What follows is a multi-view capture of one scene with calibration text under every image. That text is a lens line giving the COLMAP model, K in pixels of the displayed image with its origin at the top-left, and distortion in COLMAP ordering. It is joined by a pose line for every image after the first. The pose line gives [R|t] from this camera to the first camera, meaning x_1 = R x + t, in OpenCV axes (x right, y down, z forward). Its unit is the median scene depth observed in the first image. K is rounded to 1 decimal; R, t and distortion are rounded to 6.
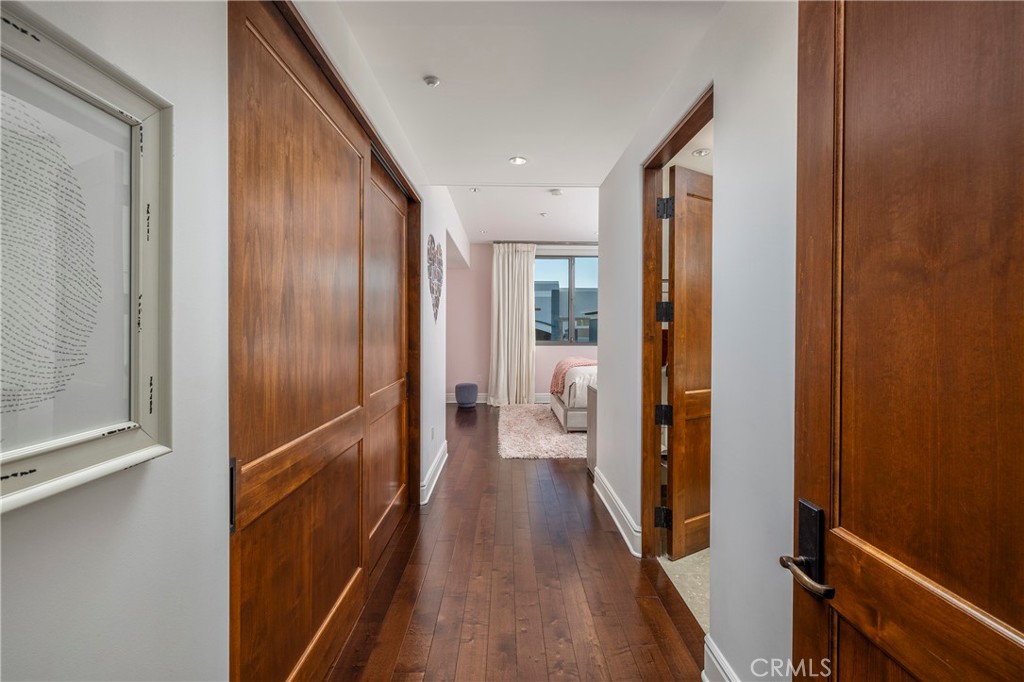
lens RADIAL K [[421.6, 0, 512.0], [0, 421.6, 341.0], [0, 0, 1]] dist [0.001141, -0.000193]
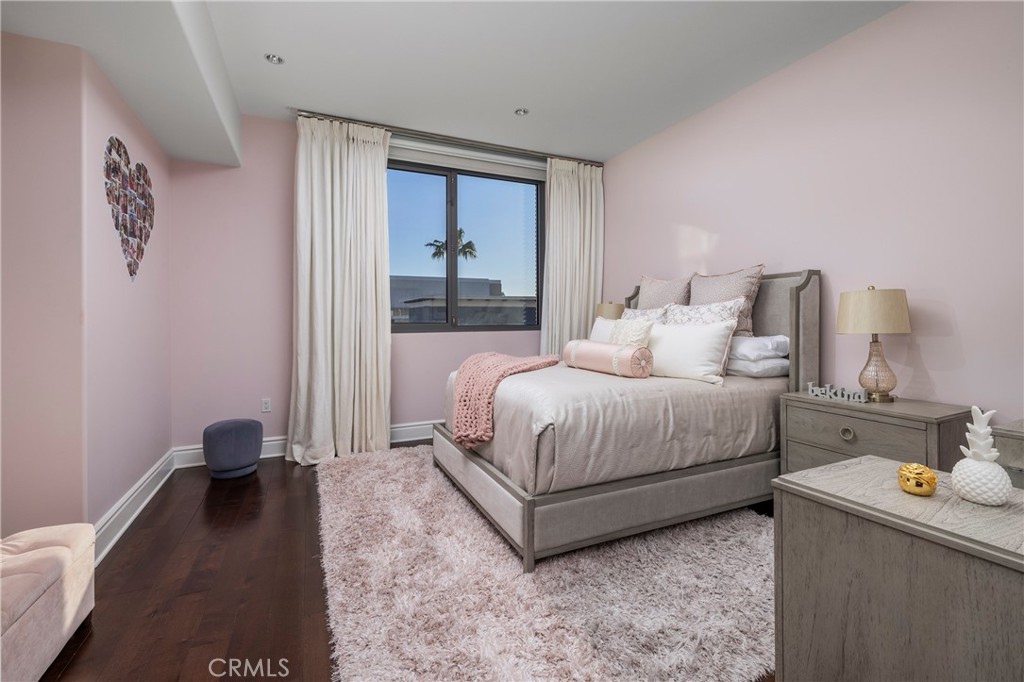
lens RADIAL K [[449.5, 0, 509.4], [0, 449.5, 318.2], [0, 0, 1]] dist [0.000878, -0.000005]
pose [[0.919708, -0.010348, 0.392466, -0.031806], [0.022158, 0.999427, -0.025574, 0.013757], [-0.391977, 0.032217, 0.919411, 0.548836]]
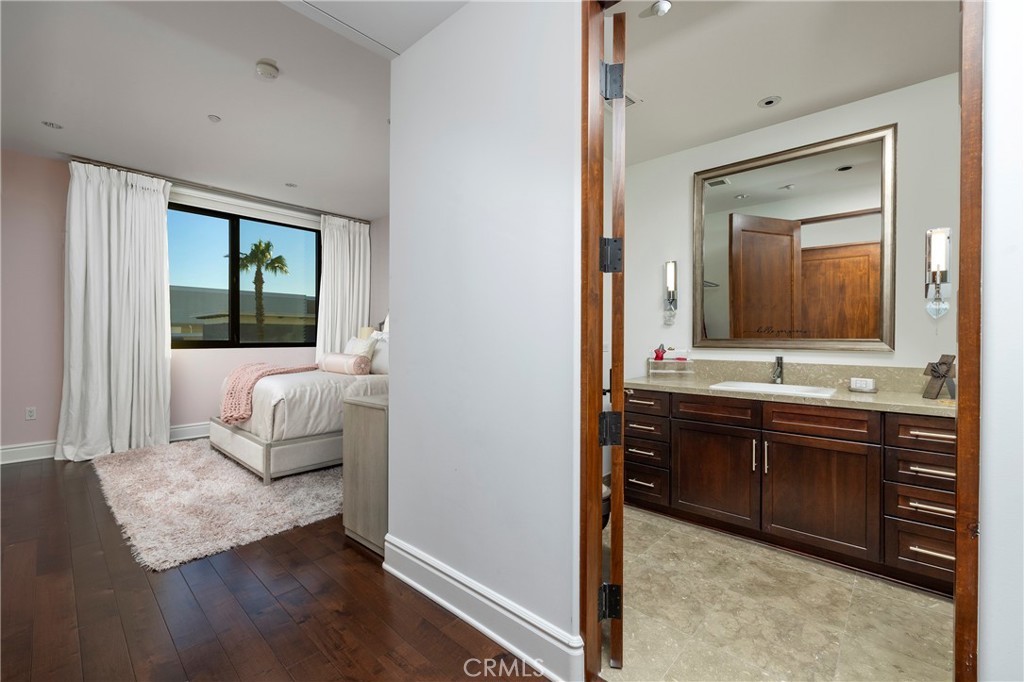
lens RADIAL K [[421.6, 0, 512.0], [0, 421.6, 341.0], [0, 0, 1]] dist [0.001141, -0.000193]
pose [[0.685357, -0.008578, 0.728156, -0.063378], [0.021592, 0.999730, -0.008546, 0.021089], [-0.727887, 0.021580, 0.685358, 0.268330]]
